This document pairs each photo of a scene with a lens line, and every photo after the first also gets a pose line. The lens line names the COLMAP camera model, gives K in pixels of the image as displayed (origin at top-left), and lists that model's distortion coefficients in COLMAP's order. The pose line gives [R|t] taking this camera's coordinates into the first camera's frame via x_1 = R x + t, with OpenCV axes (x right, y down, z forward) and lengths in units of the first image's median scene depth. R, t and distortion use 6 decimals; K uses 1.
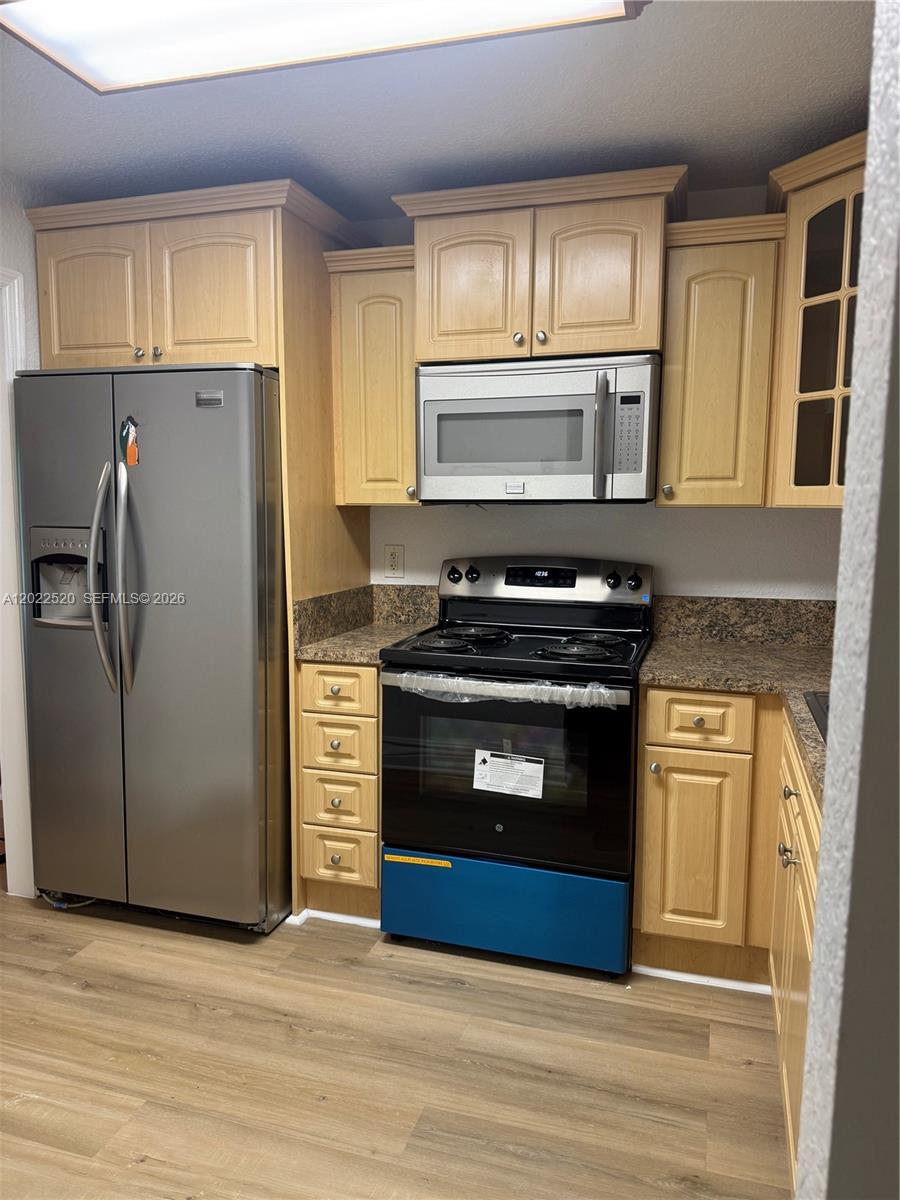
lens RADIAL K [[830.0, 0, 450.0], [0, 830.0, 600.0], [0, 0, 1]] dist [0.123377, -0.130163]
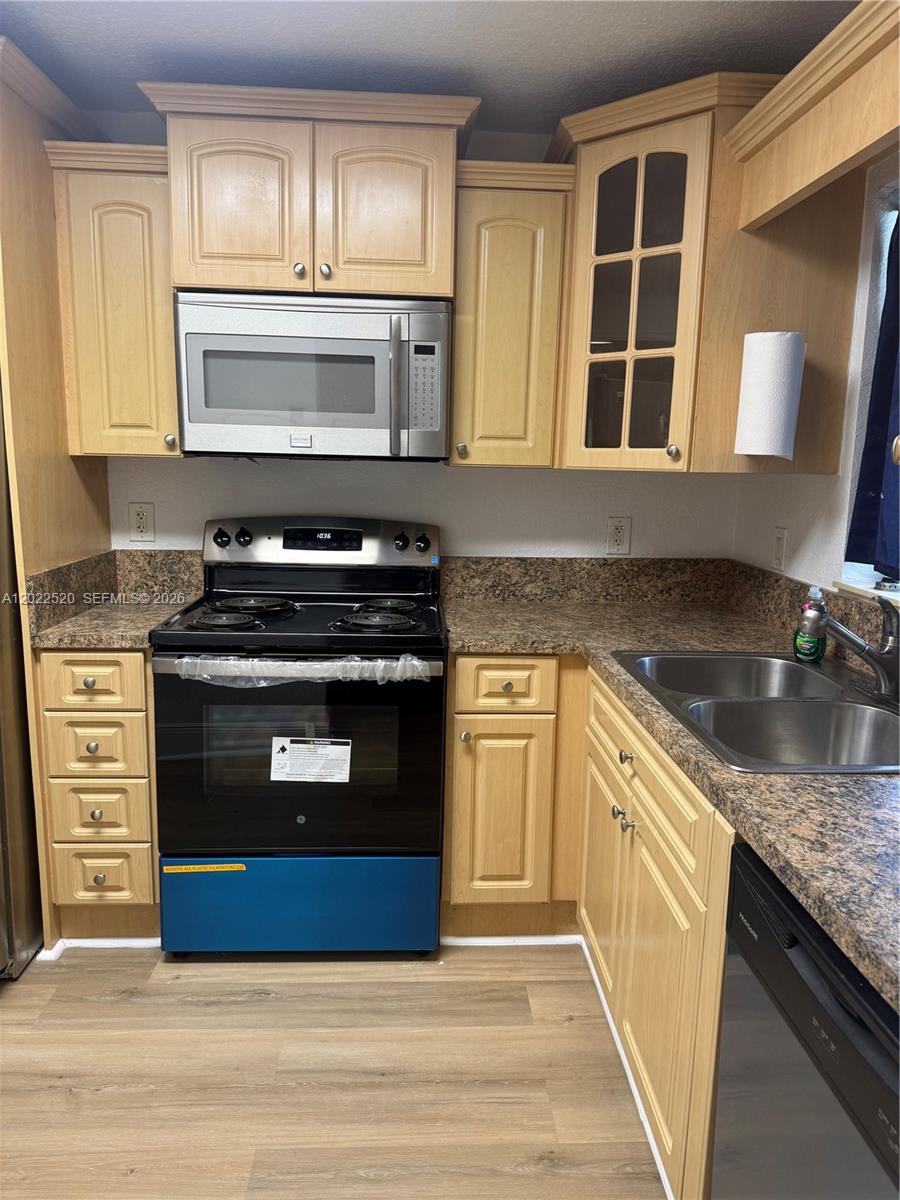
lens RADIAL K [[831.4, 0, 443.8], [0, 831.4, 597.8], [0, 0, 1]] dist [0.080262, -0.093380]
pose [[0.942386, -0.042602, 0.331805, -0.085113], [0.024868, 0.998035, 0.057513, -0.015424], [-0.333603, -0.045948, 0.941593, 0.105062]]
